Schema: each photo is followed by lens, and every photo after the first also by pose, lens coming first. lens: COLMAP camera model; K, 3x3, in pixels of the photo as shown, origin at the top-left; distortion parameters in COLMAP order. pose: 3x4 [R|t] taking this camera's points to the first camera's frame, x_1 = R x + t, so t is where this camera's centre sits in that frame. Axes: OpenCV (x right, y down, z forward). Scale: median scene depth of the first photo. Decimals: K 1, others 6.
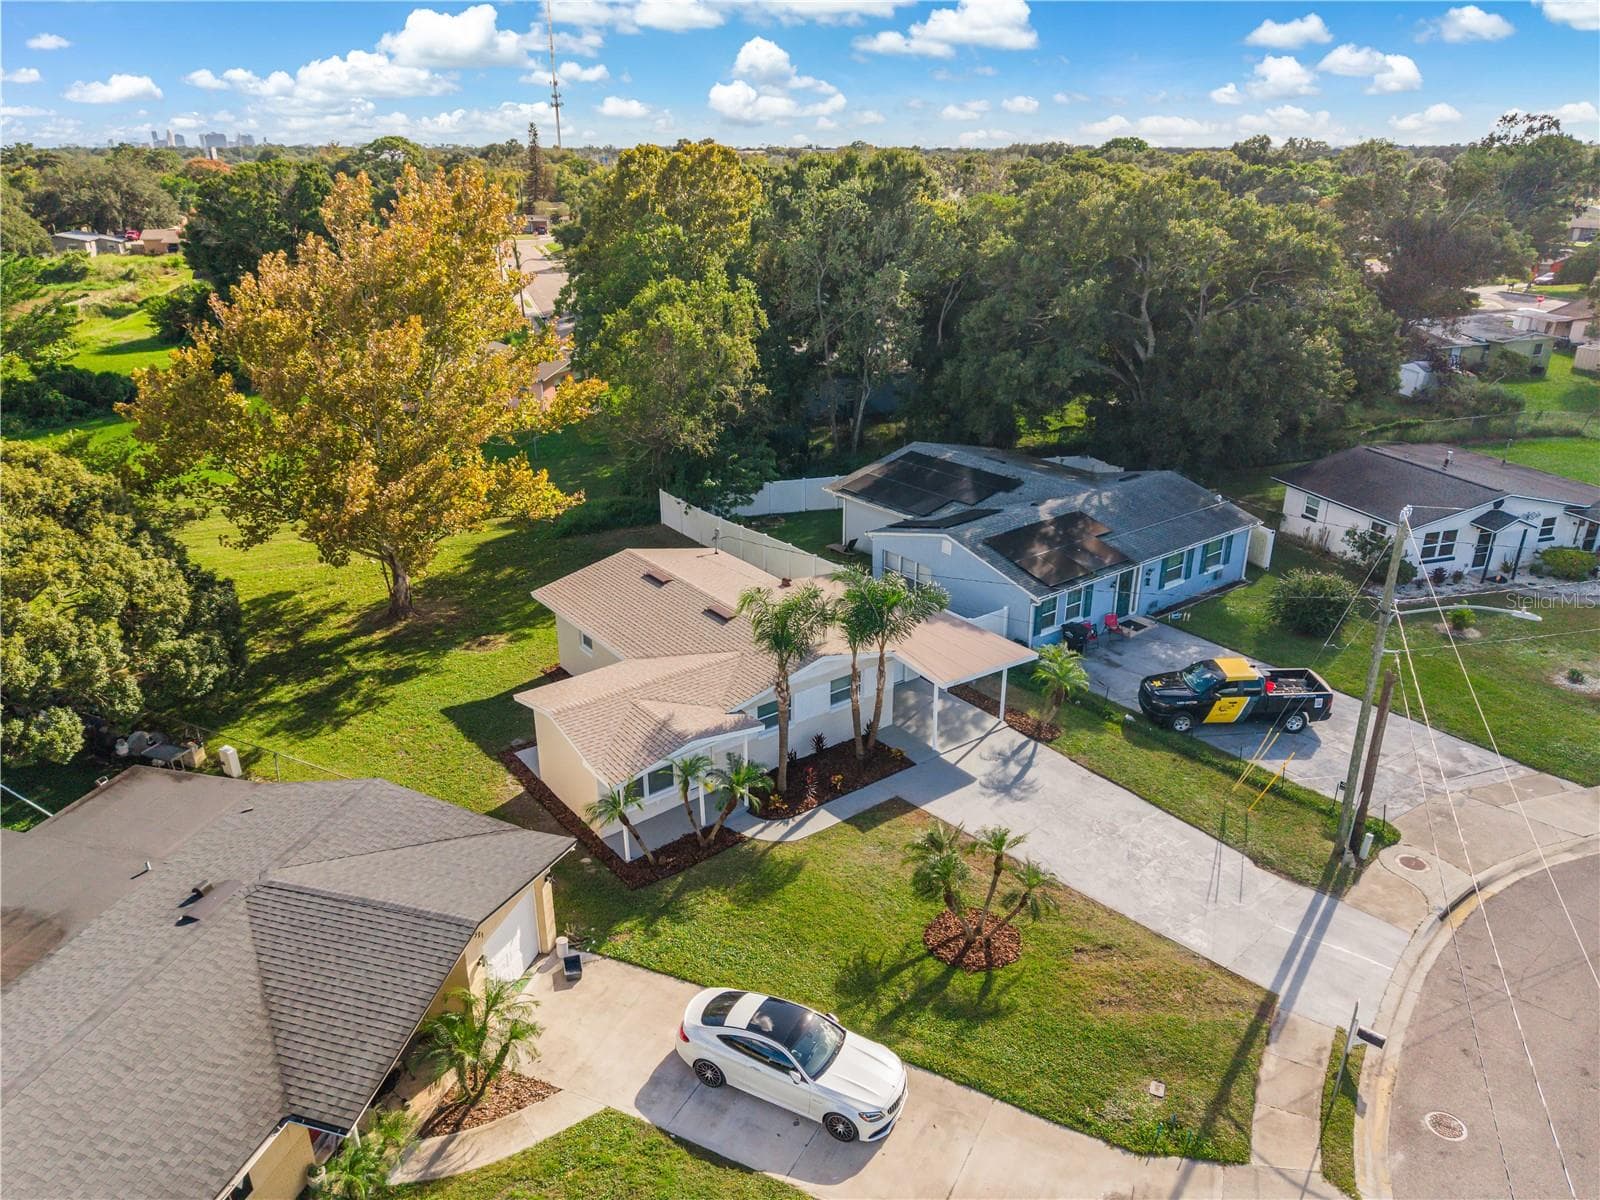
lens RADIAL K [[1100.0, 0, 800.0], [0, 1100.0, 600.0], [0, 0, 1]] dist [0.006263, 0.000576]
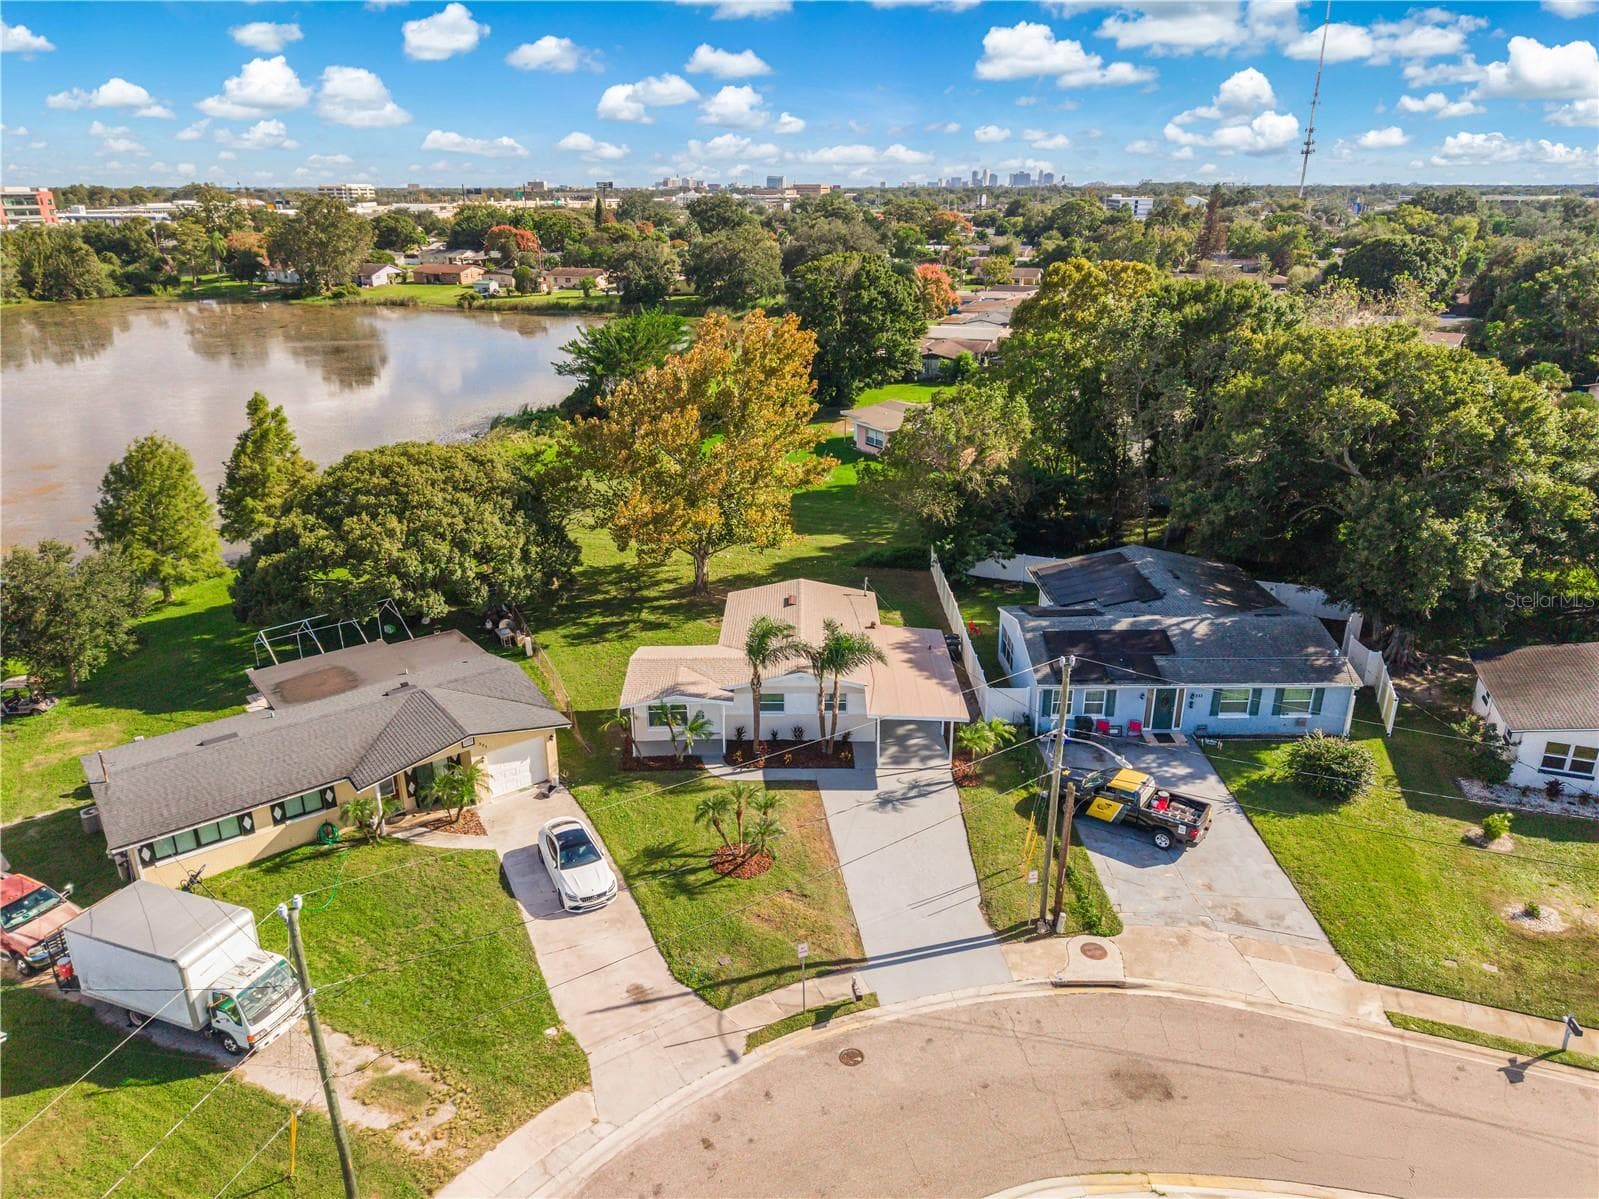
lens RADIAL K [[1074.2, 0, 792.8], [0, 1074.2, 603.7], [0, 0, 1]] dist [0.010100, -0.004506]
pose [[0.794419, 0.218424, -0.566736, 0.913238], [-0.228526, 0.972023, 0.054290, -0.128035], [0.562739, 0.086385, 0.822109, -0.205544]]
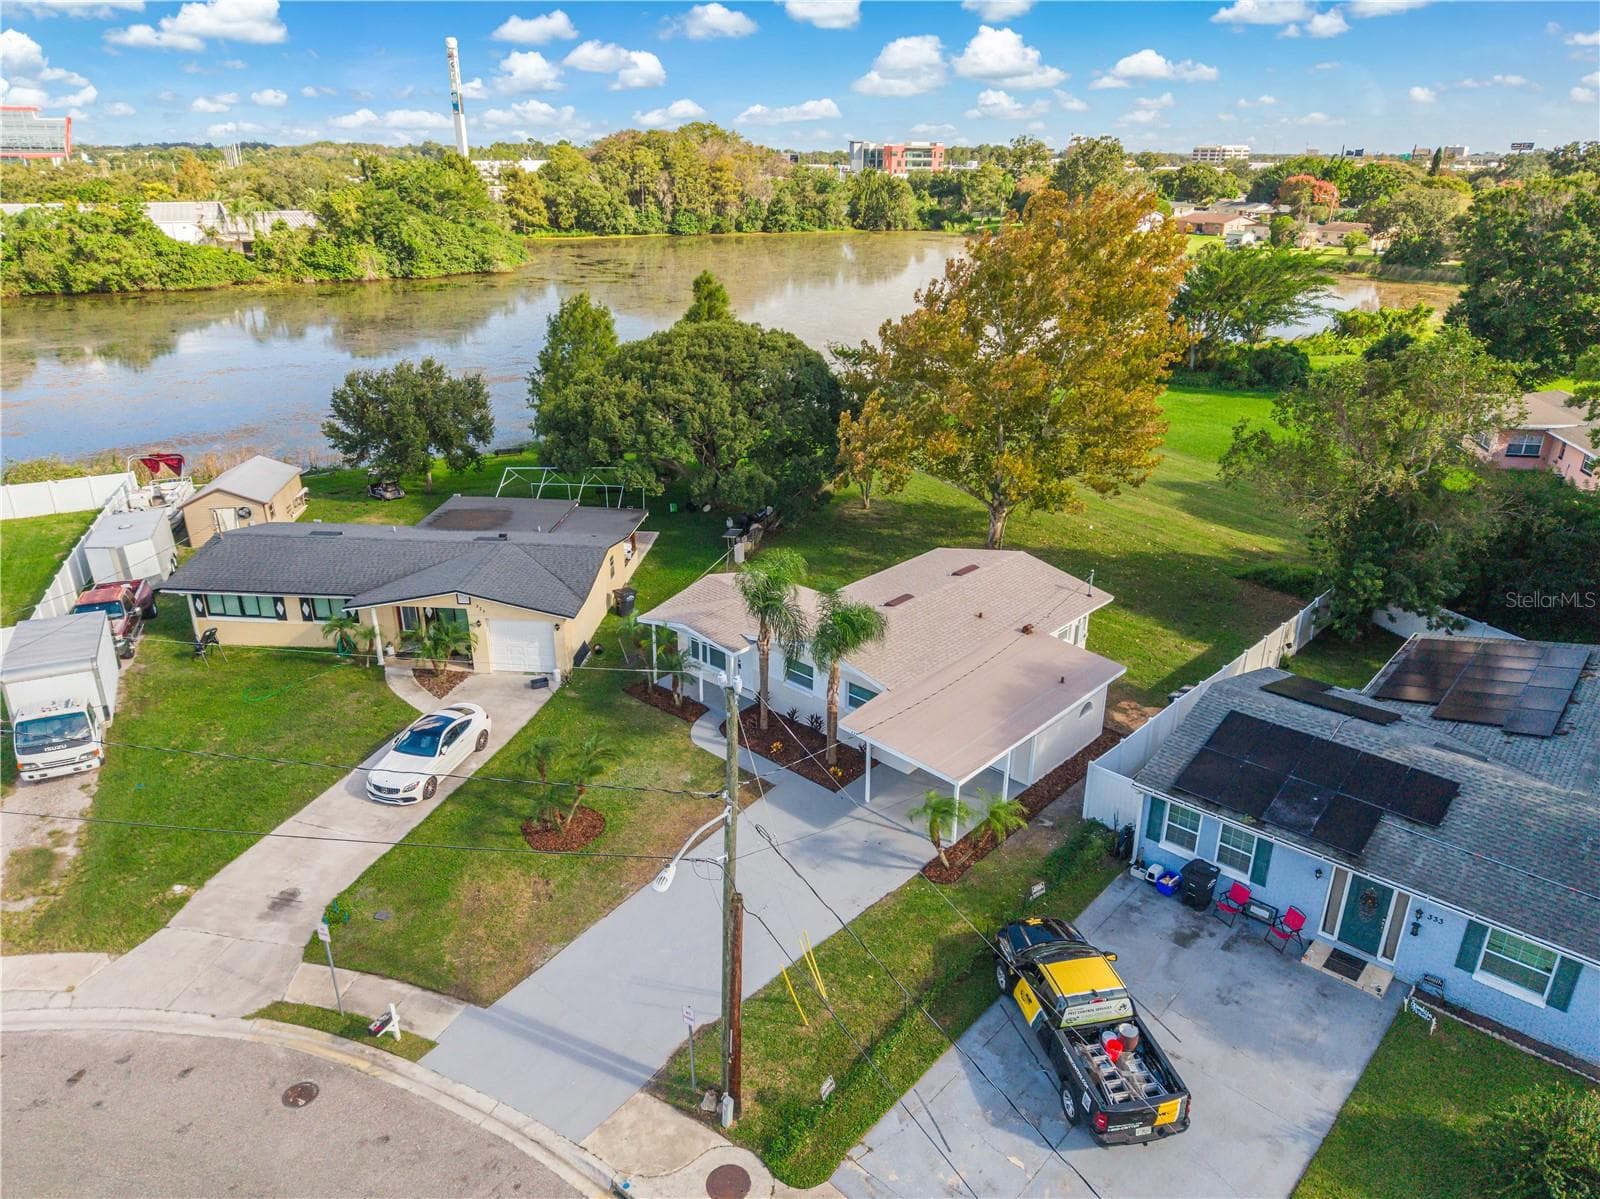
lens RADIAL K [[1074.8, 0, 793.3], [0, 1074.8, 603.7], [0, 0, 1]] dist [0.010100, -0.004506]
pose [[0.181615, 0.383654, -0.905442, 1.088818], [-0.379412, 0.876799, 0.295414, -0.324301], [0.907228, 0.289884, 0.304803, 0.743231]]
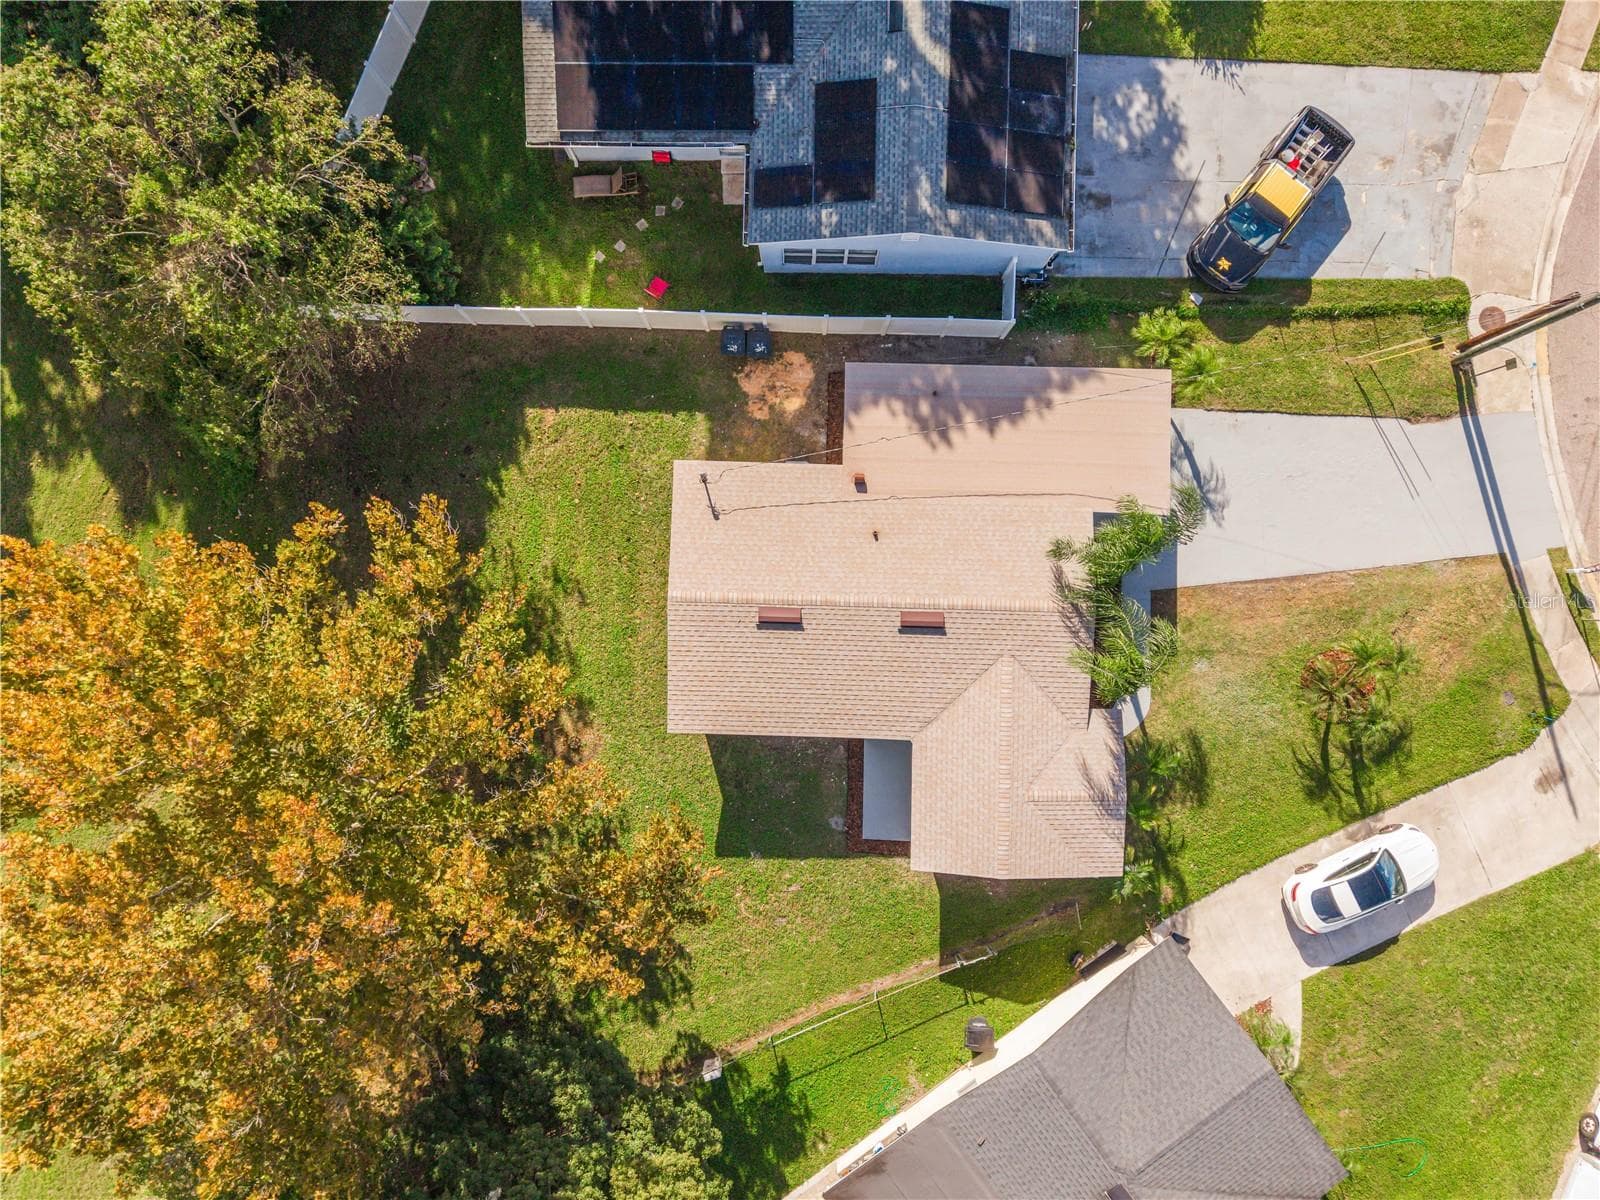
lens RADIAL K [[1074.8, 0, 793.3], [0, 1074.8, 604.2], [0, 0, 1]] dist [0.010100, -0.004506]
pose [[0.621907, -0.783025, 0.010131, -0.170158], [0.289300, 0.241756, 0.926207, -1.017165], [-0.727693, -0.573084, 0.376879, 0.968981]]
